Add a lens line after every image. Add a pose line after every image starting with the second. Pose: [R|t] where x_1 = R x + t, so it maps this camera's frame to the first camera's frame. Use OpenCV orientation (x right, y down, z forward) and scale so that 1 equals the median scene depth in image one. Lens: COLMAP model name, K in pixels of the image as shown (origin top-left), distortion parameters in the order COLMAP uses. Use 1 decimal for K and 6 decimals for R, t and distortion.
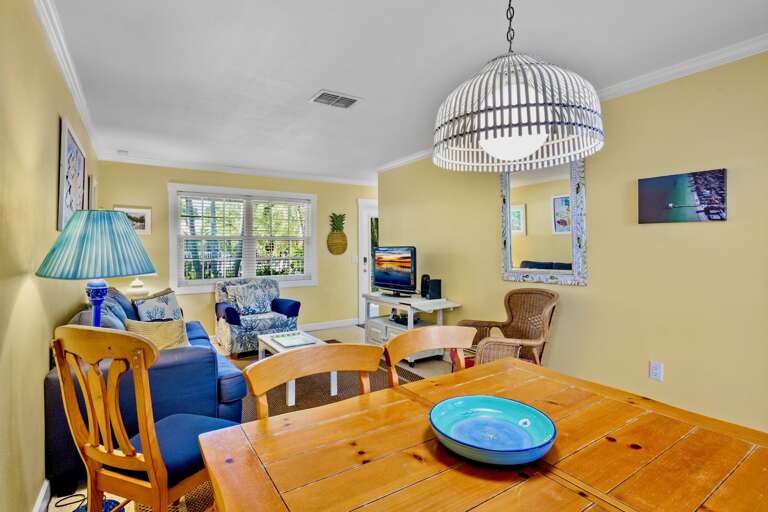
lens RADIAL K [[377.6, 0, 383.9], [0, 377.6, 249.6], [0, 0, 1]] dist [-0.021901, 0.000189]
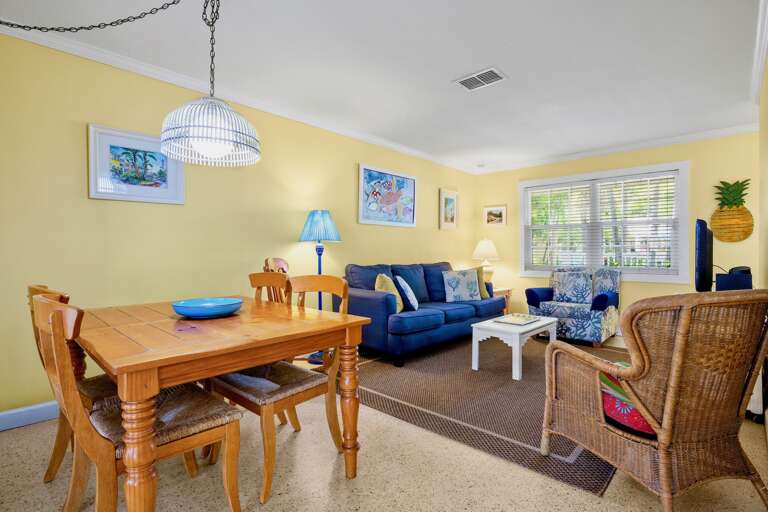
lens RADIAL K [[377.6, 0, 383.9], [0, 377.6, 249.6], [0, 0, 1]] dist [-0.021901, 0.000189]
pose [[0.236805, -0.000932, -0.971557, 0.482708], [-0.000422, 0.999999, -0.001062, 0.037010], [0.971557, 0.000661, 0.236805, 0.305314]]
